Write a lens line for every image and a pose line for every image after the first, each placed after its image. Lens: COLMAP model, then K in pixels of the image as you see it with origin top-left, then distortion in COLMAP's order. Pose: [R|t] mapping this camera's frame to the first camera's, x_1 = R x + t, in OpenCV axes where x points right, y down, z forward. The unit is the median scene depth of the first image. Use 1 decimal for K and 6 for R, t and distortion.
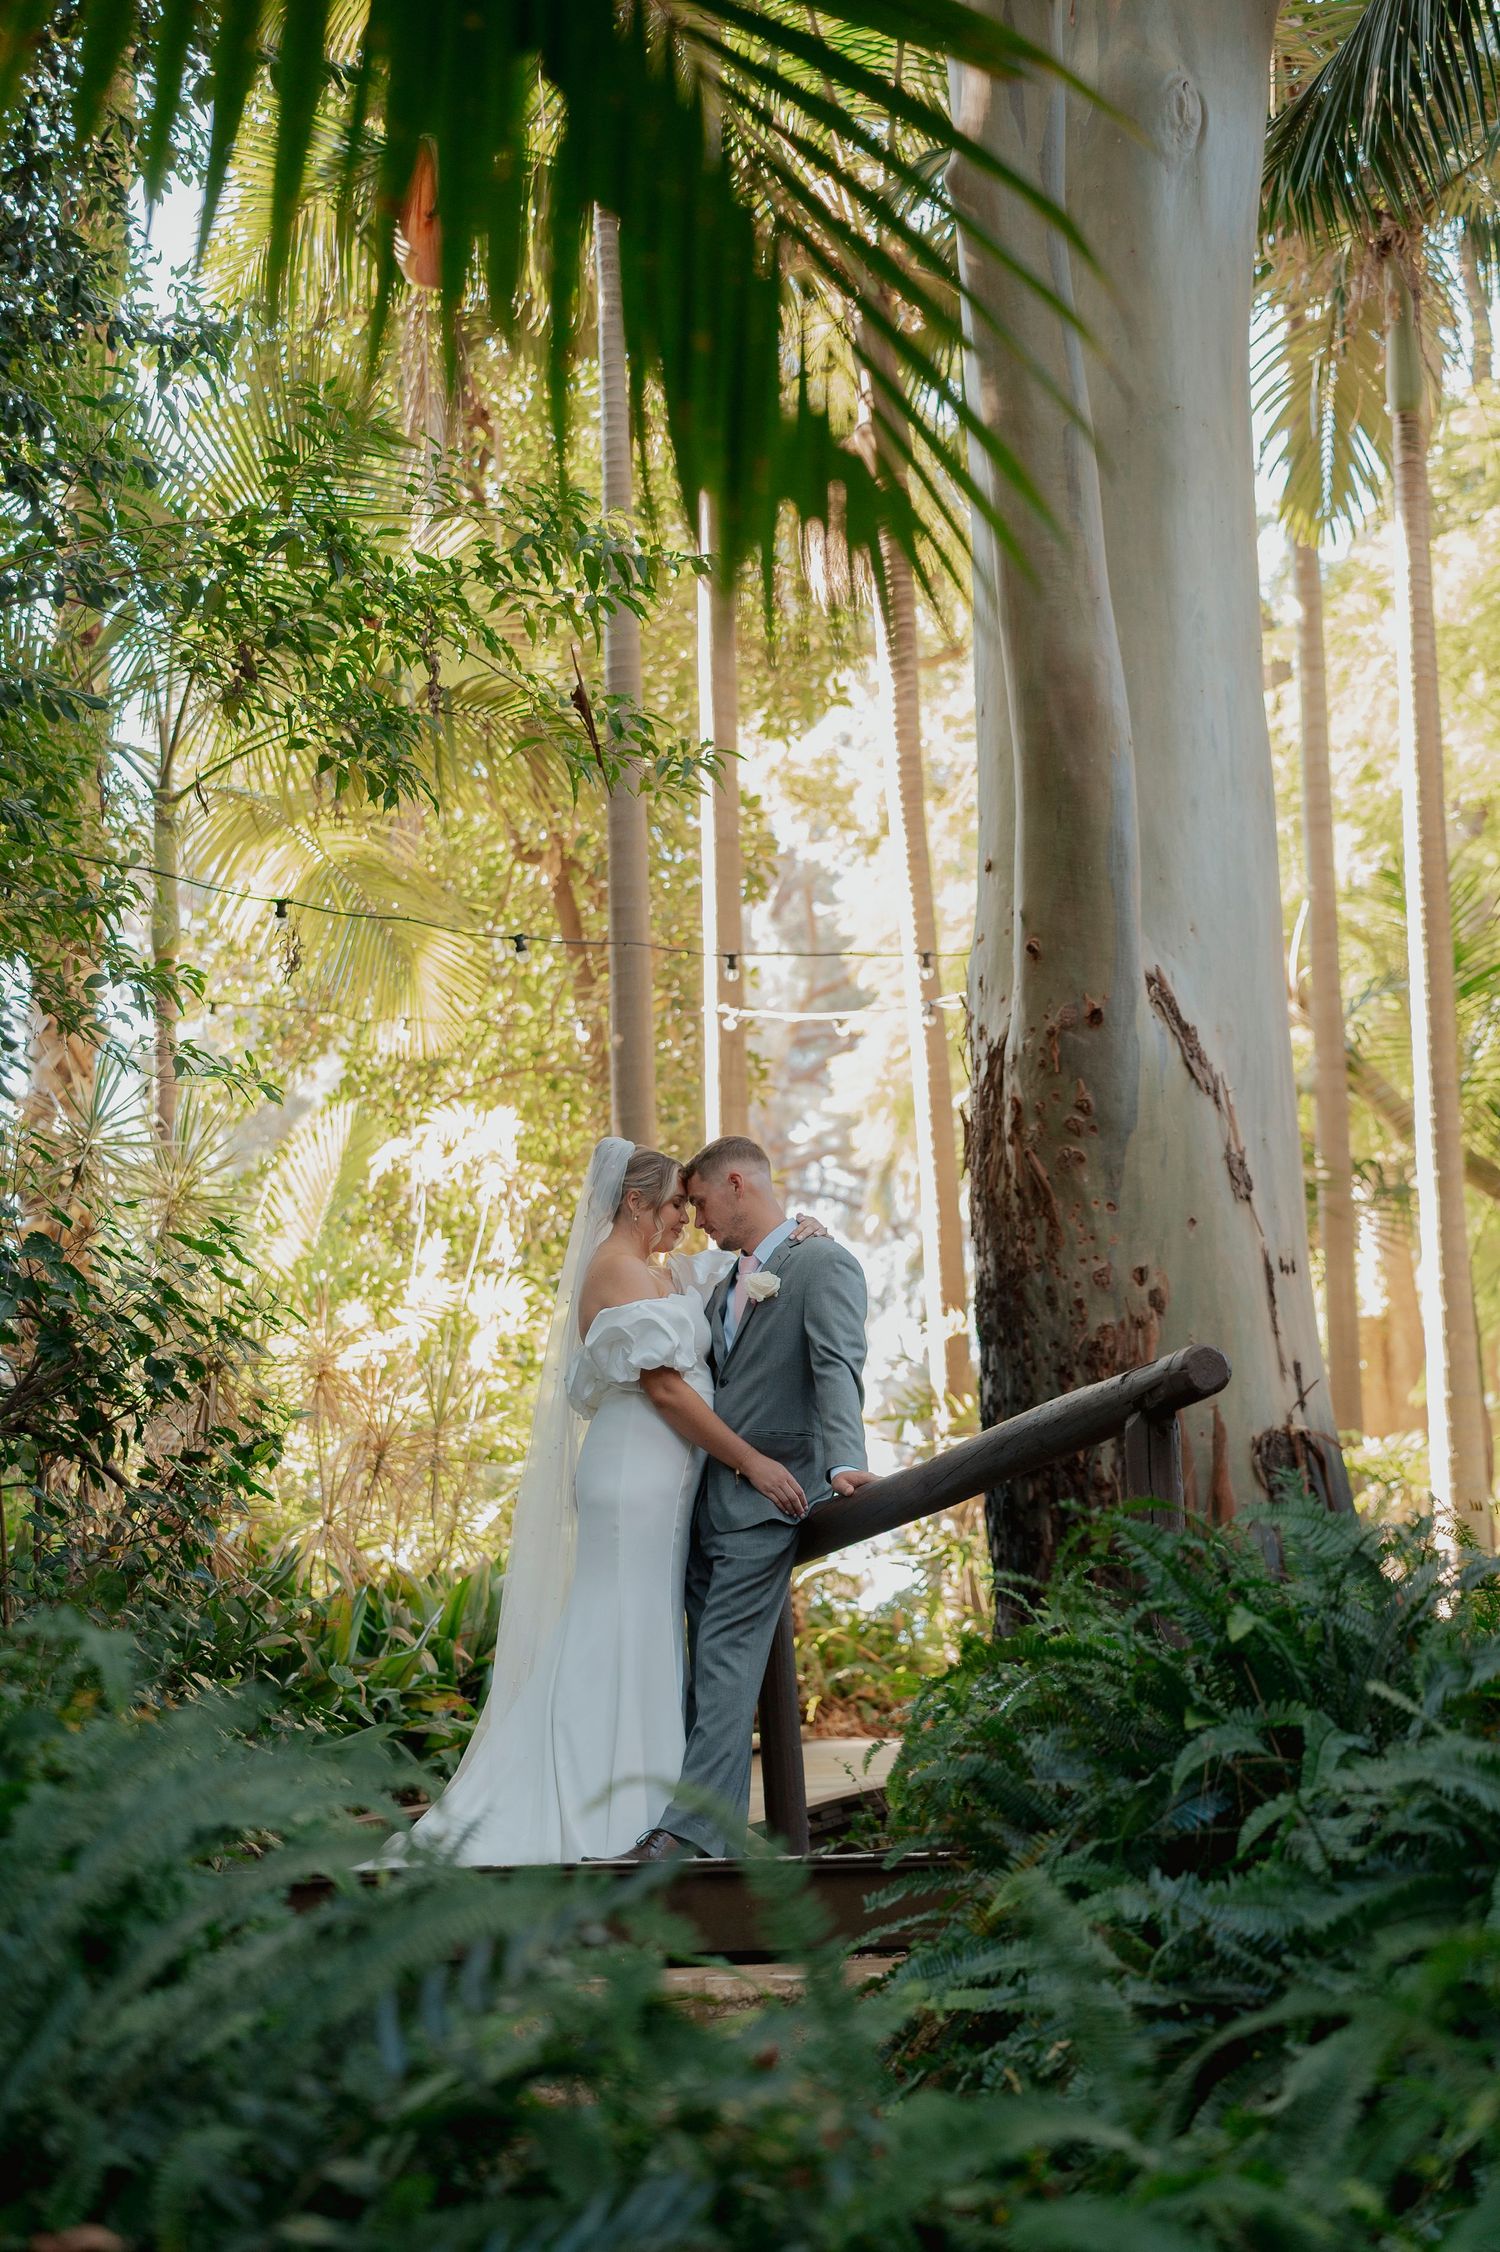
lens RADIAL K [[4684.1, 0, 750.4], [0, 4684.1, 1127.4], [0, 0, 1]] dist [0.273106, 0.000000]
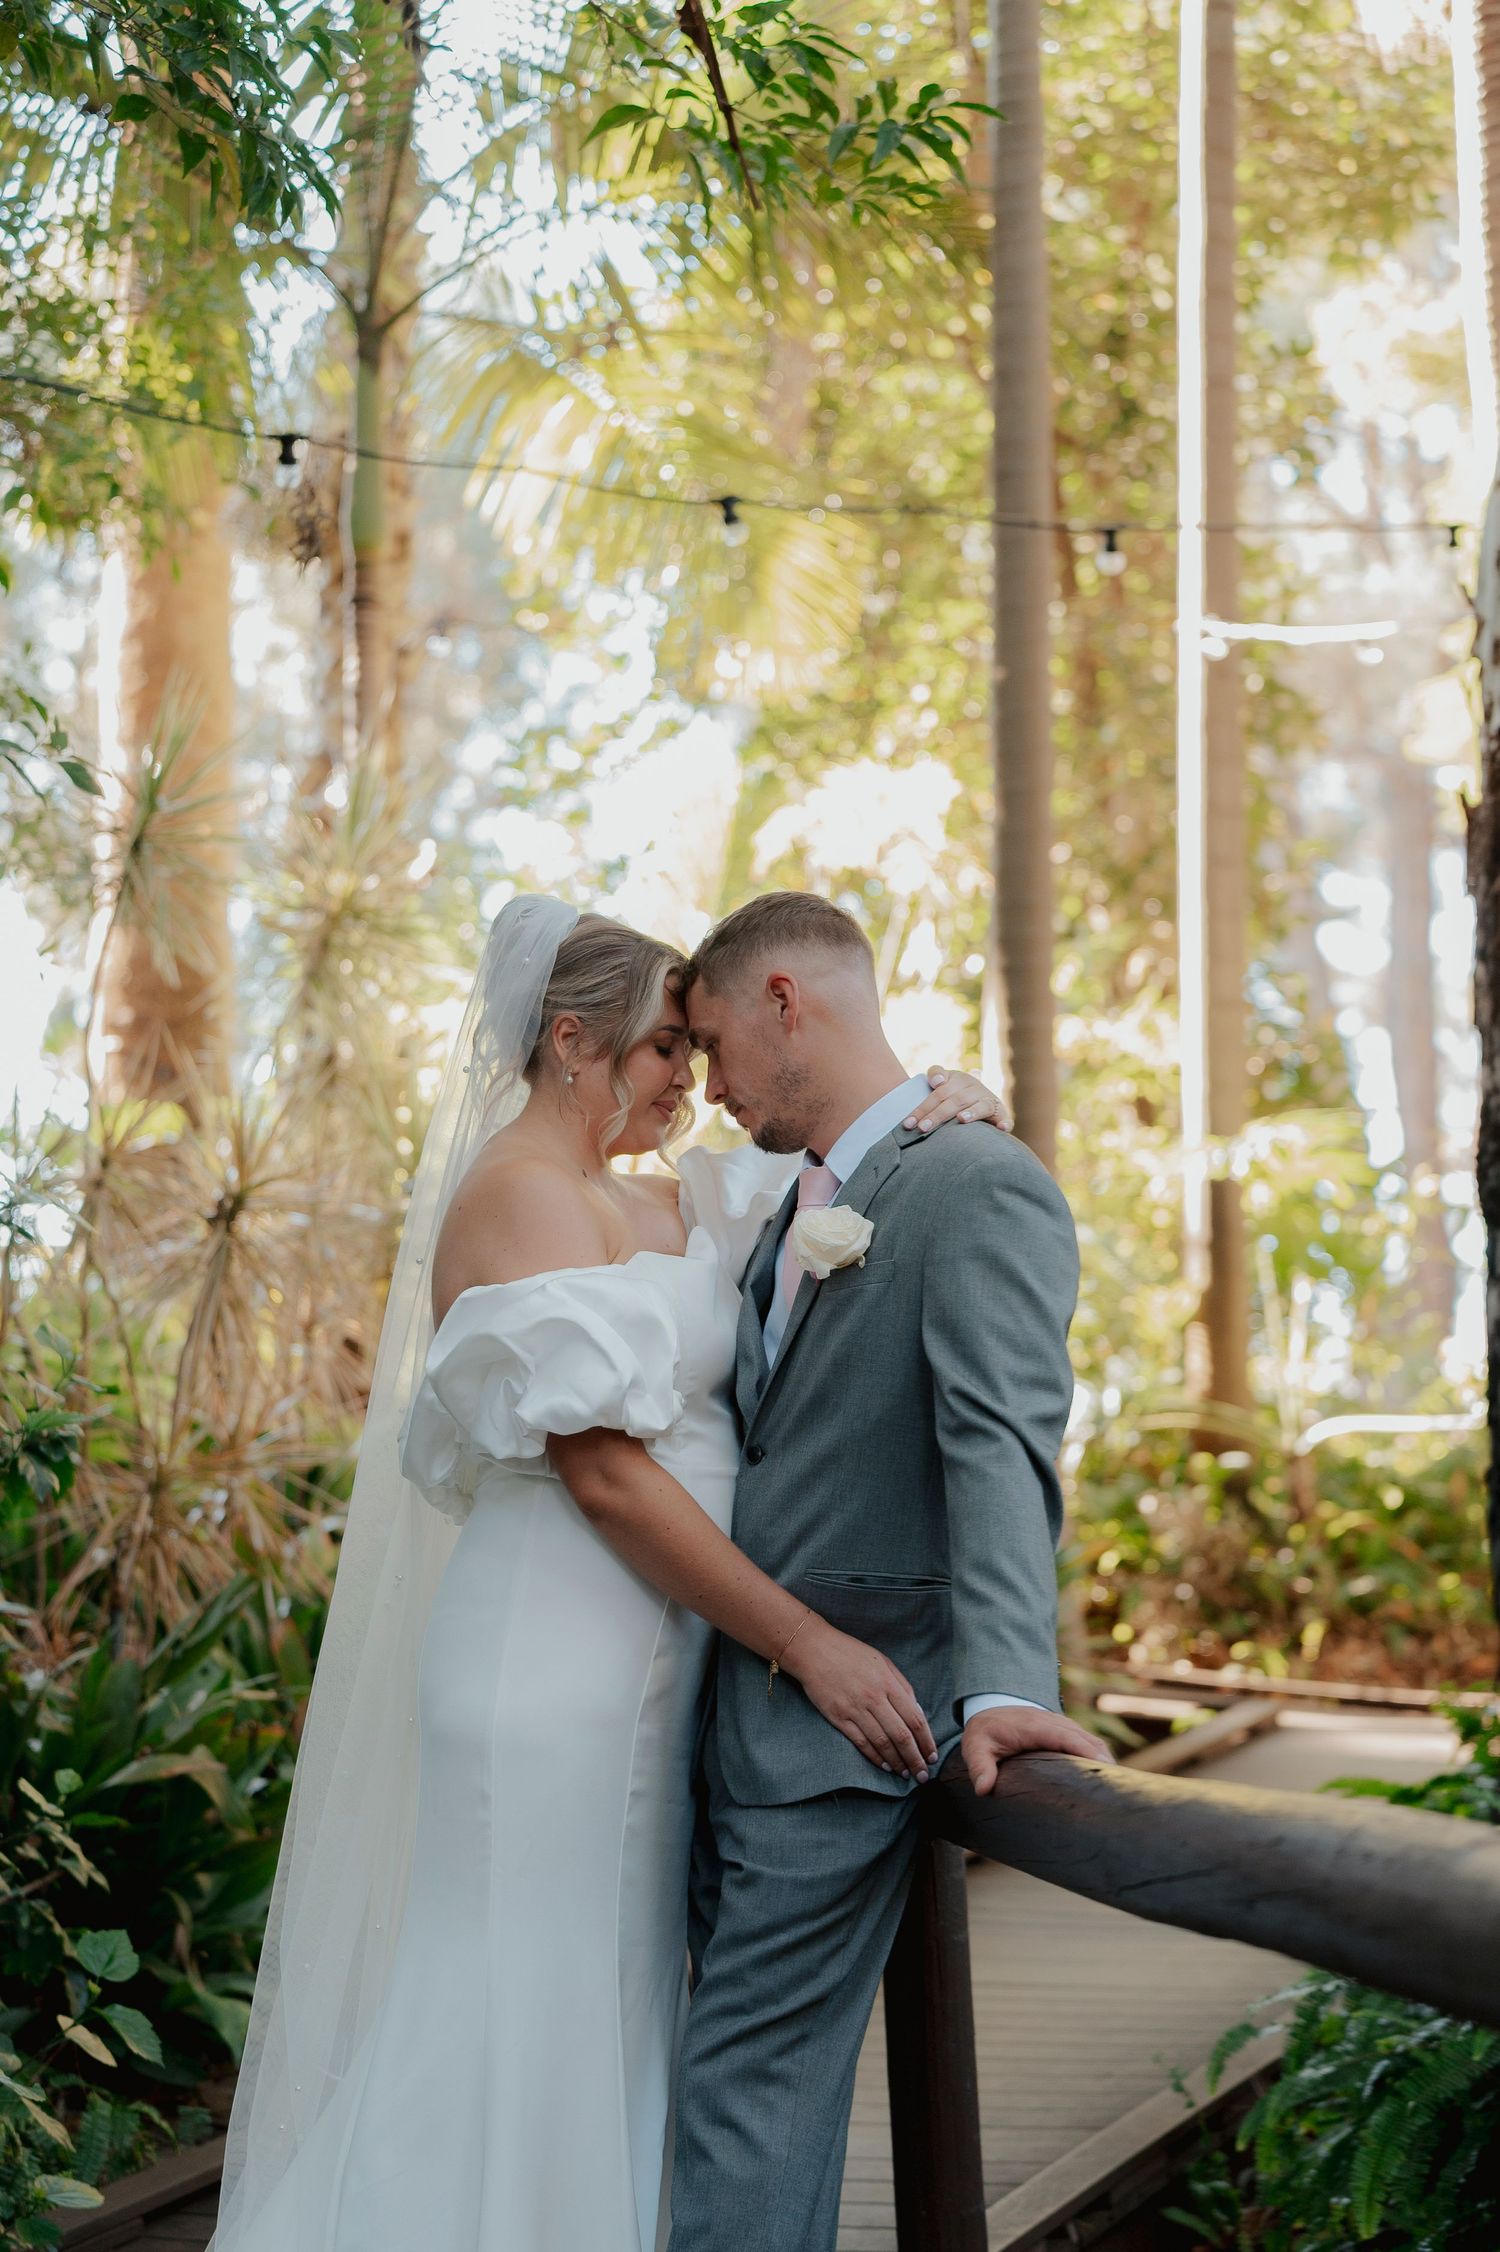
lens RADIAL K [[4684.1, 0, 751.1], [0, 4684.1, 1119.2], [0, 0, 1]] dist [0.273106, 0.000000]
pose [[0.989508, 0.006506, -0.144328, 0.056911], [0.004401, 0.997165, 0.075123, -0.010008], [0.144408, -0.074970, 0.986674, 0.566111]]
